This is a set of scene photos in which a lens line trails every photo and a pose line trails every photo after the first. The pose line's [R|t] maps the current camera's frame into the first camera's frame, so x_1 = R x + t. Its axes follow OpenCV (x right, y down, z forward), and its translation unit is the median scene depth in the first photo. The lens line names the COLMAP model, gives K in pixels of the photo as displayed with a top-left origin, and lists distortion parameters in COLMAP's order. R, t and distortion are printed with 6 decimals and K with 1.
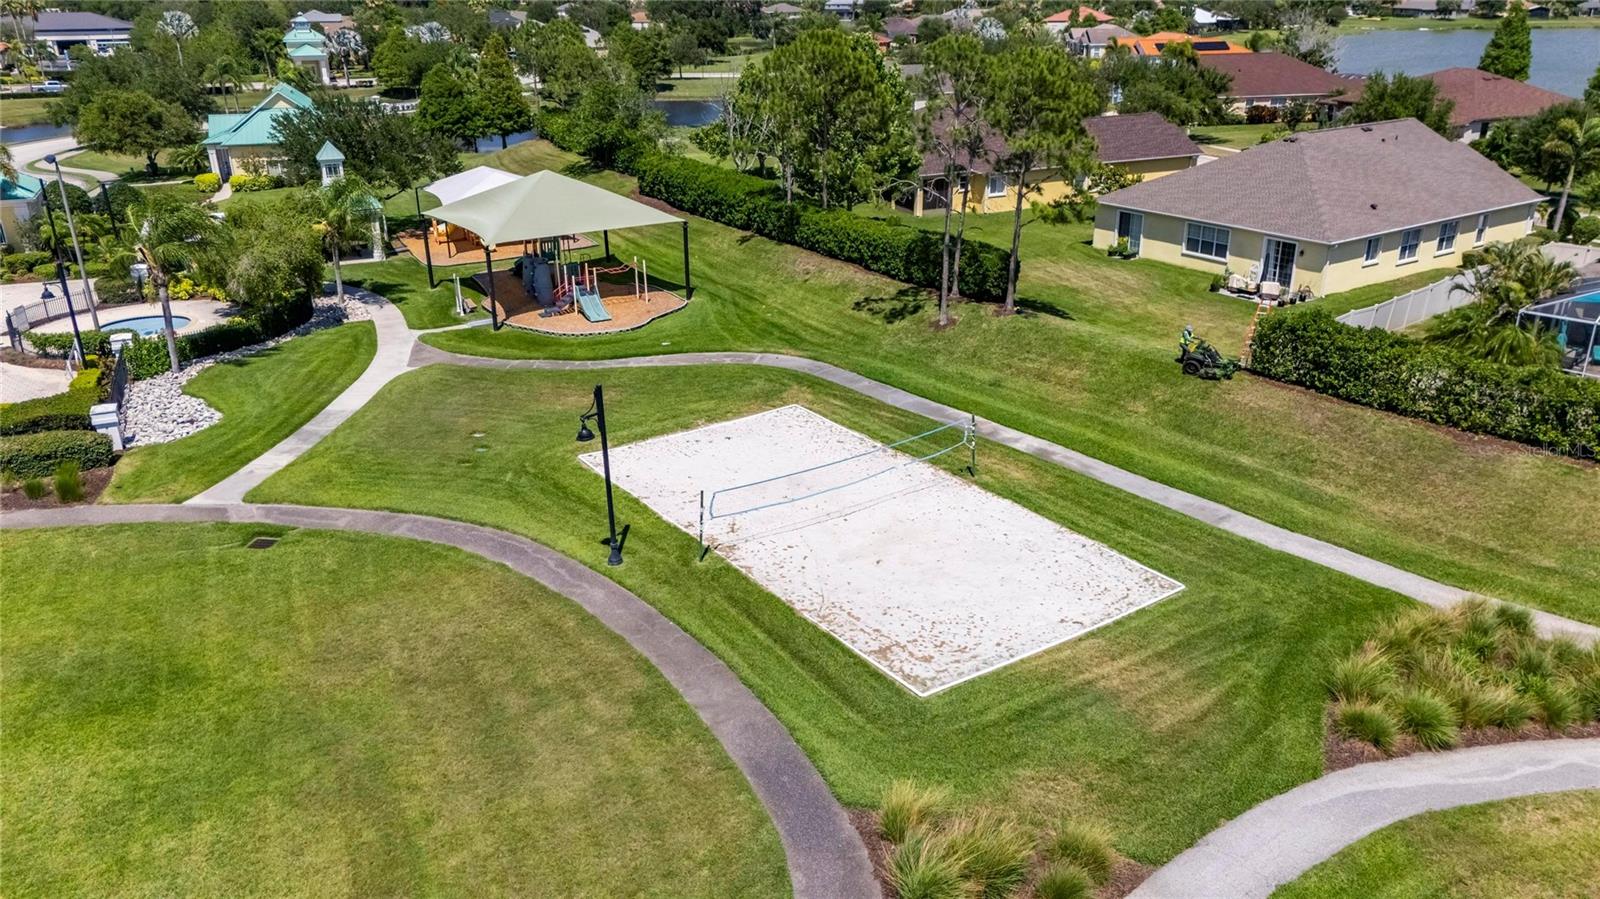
lens RADIAL K [[1173.3, 0, 801.9], [0, 1173.3, 449.8], [0, 0, 1]] dist [0.069471, -0.064038]
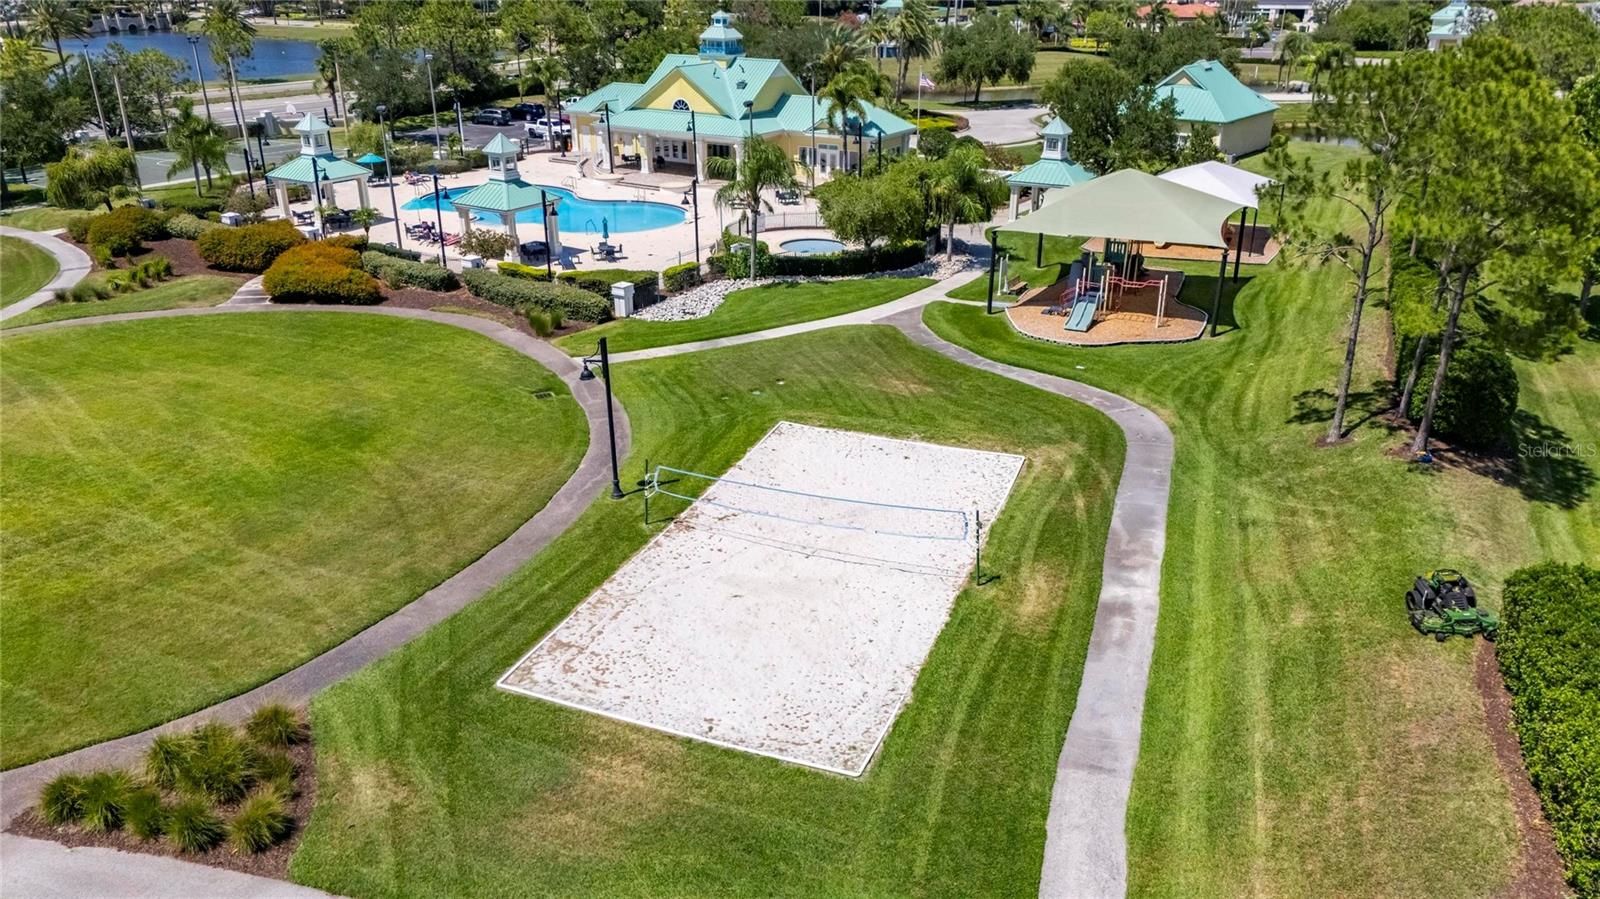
lens RADIAL K [[1173.3, 0, 801.5], [0, 1173.3, 455.5], [0, 0, 1]] dist [0.069471, -0.064038]
pose [[0.547713, 0.332131, -0.767919, 0.442187], [-0.311117, 0.932866, 0.181569, -0.112610], [0.776670, 0.139465, 0.614274, 0.246604]]
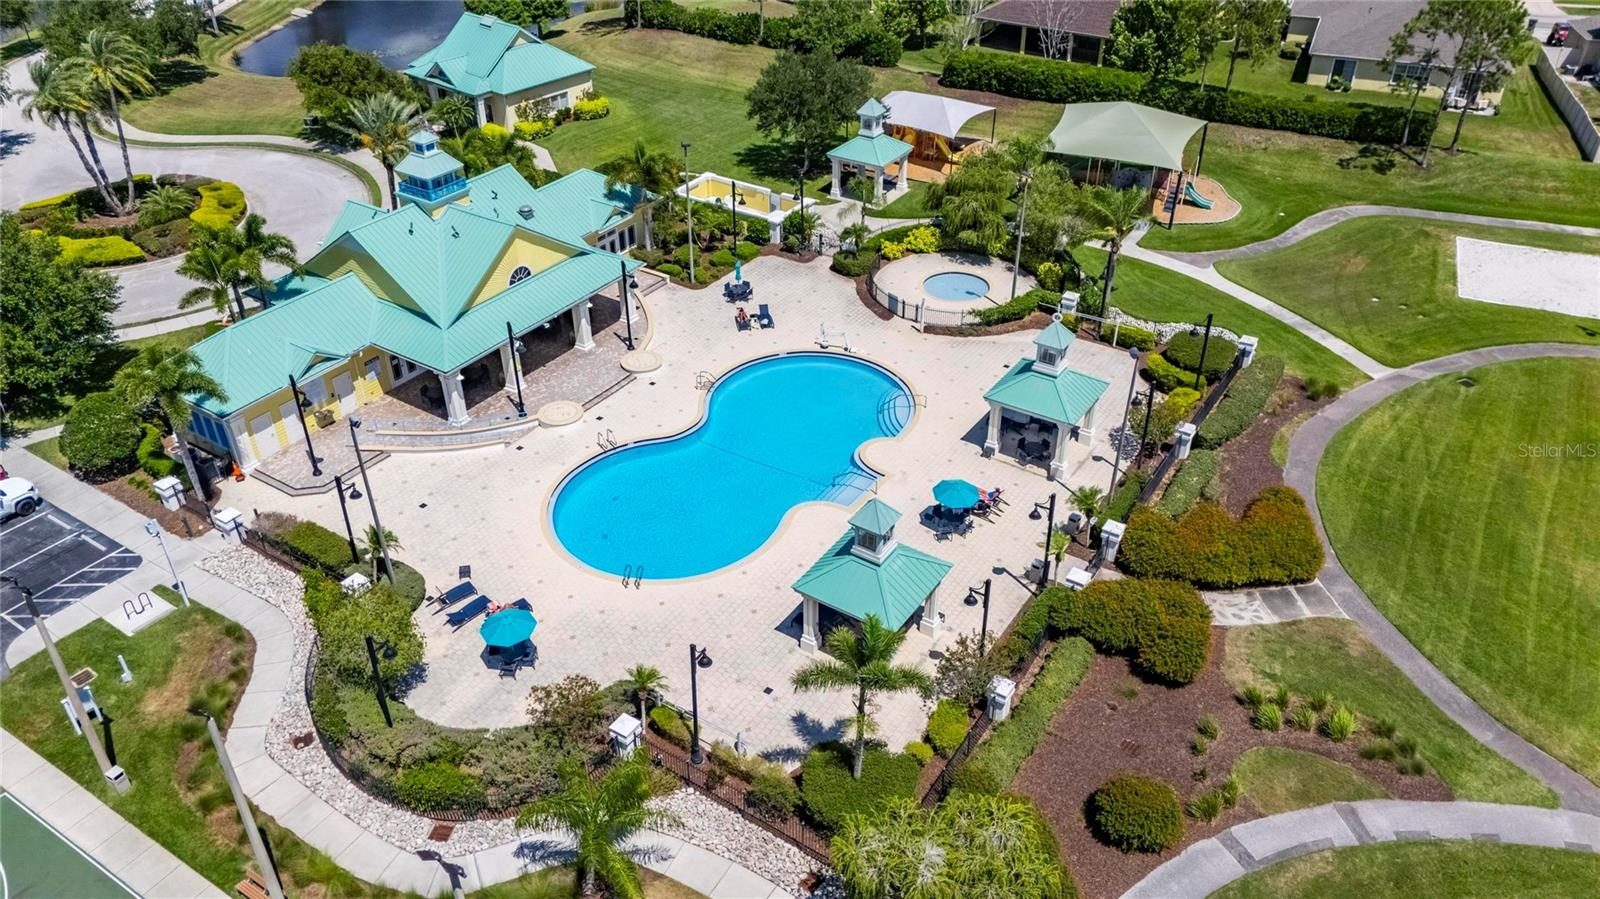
lens RADIAL K [[1173.3, 0, 797.6], [0, 1173.3, 455.0], [0, 0, 1]] dist [0.069471, -0.064038]
pose [[0.847798, -0.296398, 0.439759, -1.240560], [0.194405, 0.945206, 0.262282, -0.281968], [-0.493402, -0.136871, 0.858965, -0.025286]]
